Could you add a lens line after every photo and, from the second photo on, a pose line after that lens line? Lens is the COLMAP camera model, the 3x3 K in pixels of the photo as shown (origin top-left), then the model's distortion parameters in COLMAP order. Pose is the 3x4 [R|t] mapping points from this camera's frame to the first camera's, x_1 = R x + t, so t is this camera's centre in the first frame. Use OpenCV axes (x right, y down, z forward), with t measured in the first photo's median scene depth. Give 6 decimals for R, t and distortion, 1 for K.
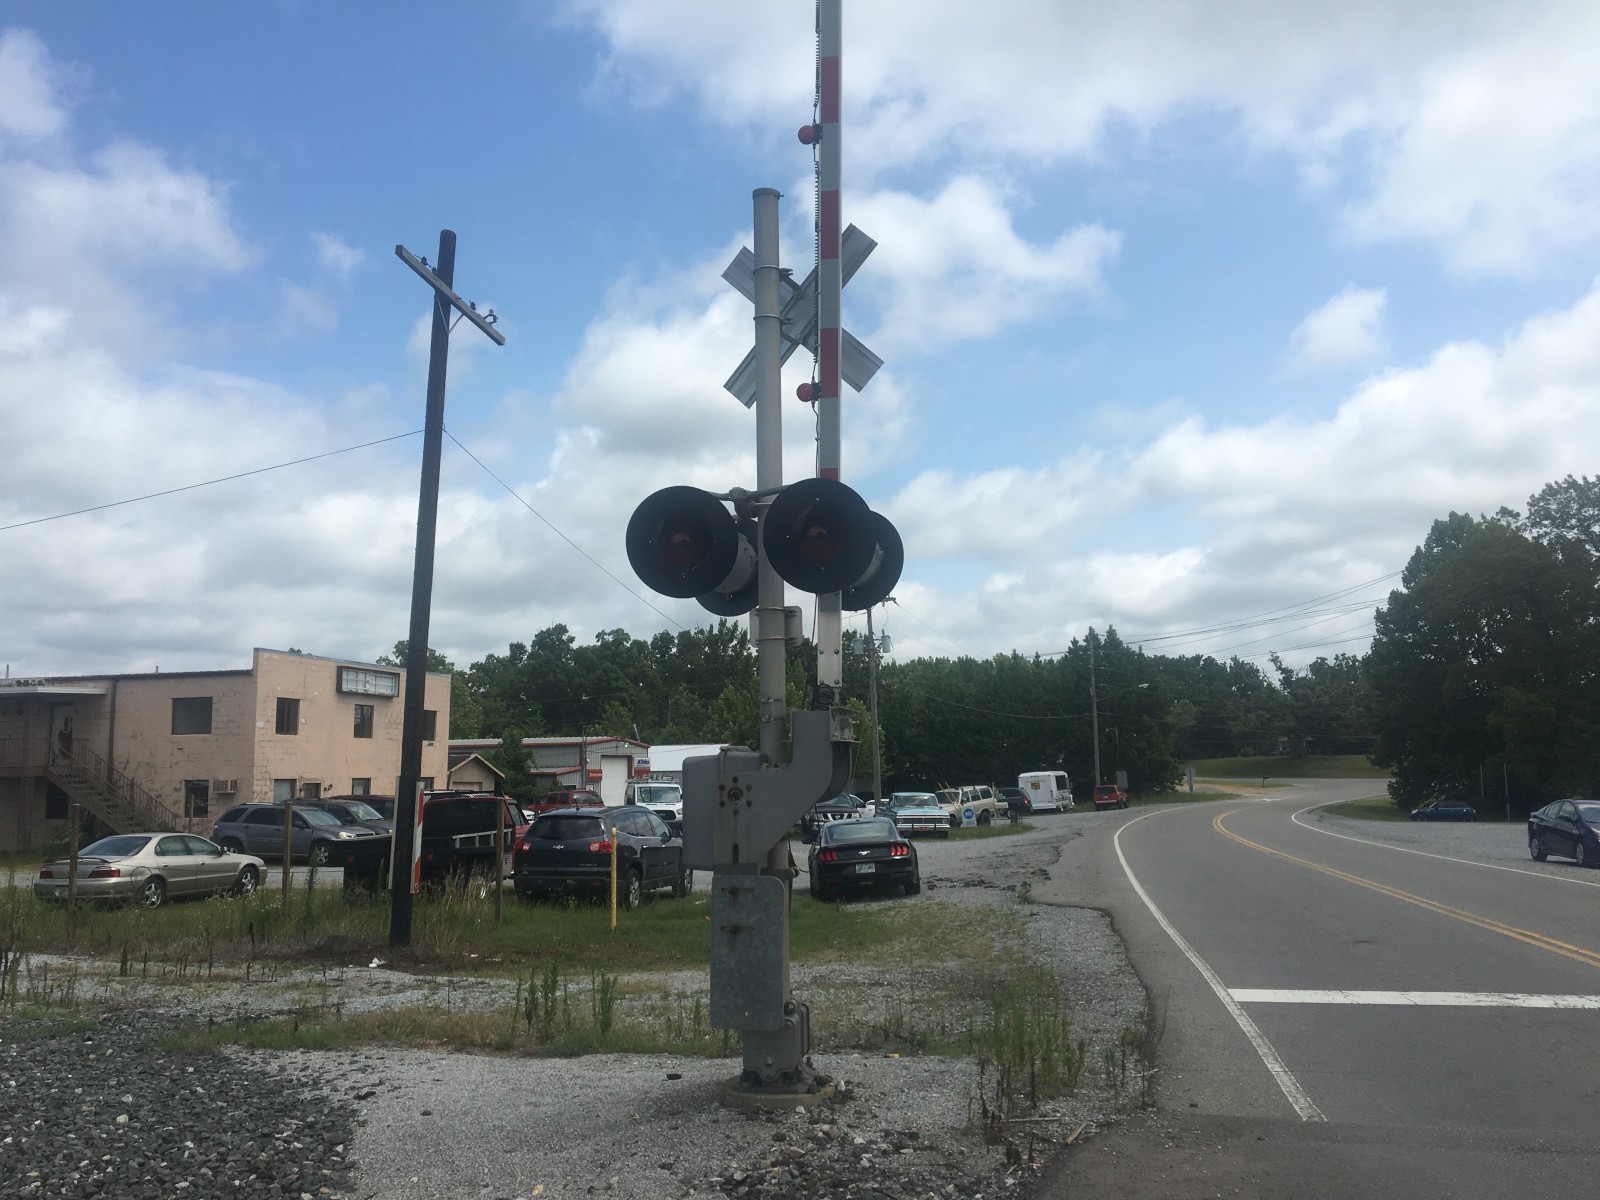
lens RADIAL K [[1356.4, 0, 781.3], [0, 1356.4, 602.8], [0, 0, 1]] dist [0.070140, -0.104260]
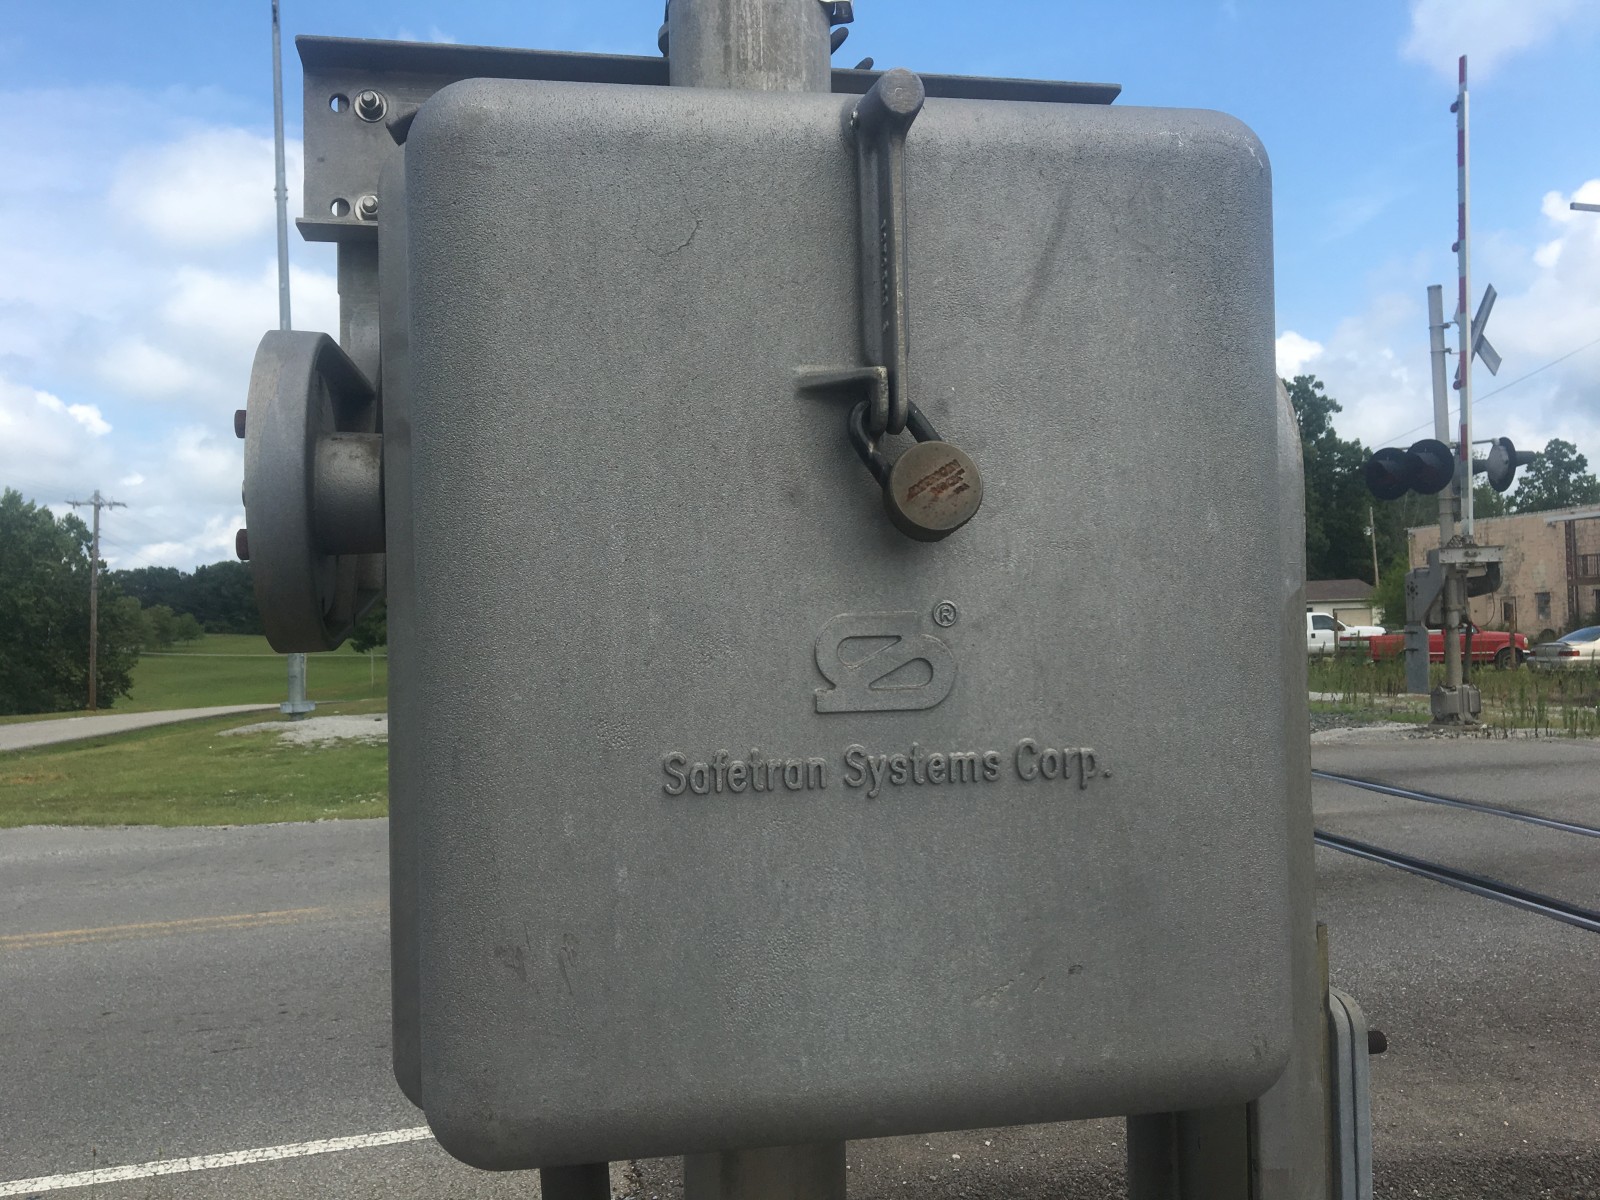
lens RADIAL K [[1356.4, 0, 781.3], [0, 1356.4, 602.8], [0, 0, 1]] dist [0.070140, -0.104260]
pose [[0.378316, -0.017594, -0.925509, 0.474800], [0.145748, 0.988481, 0.040786, -0.022083], [0.914130, -0.150321, 0.376522, -0.221481]]
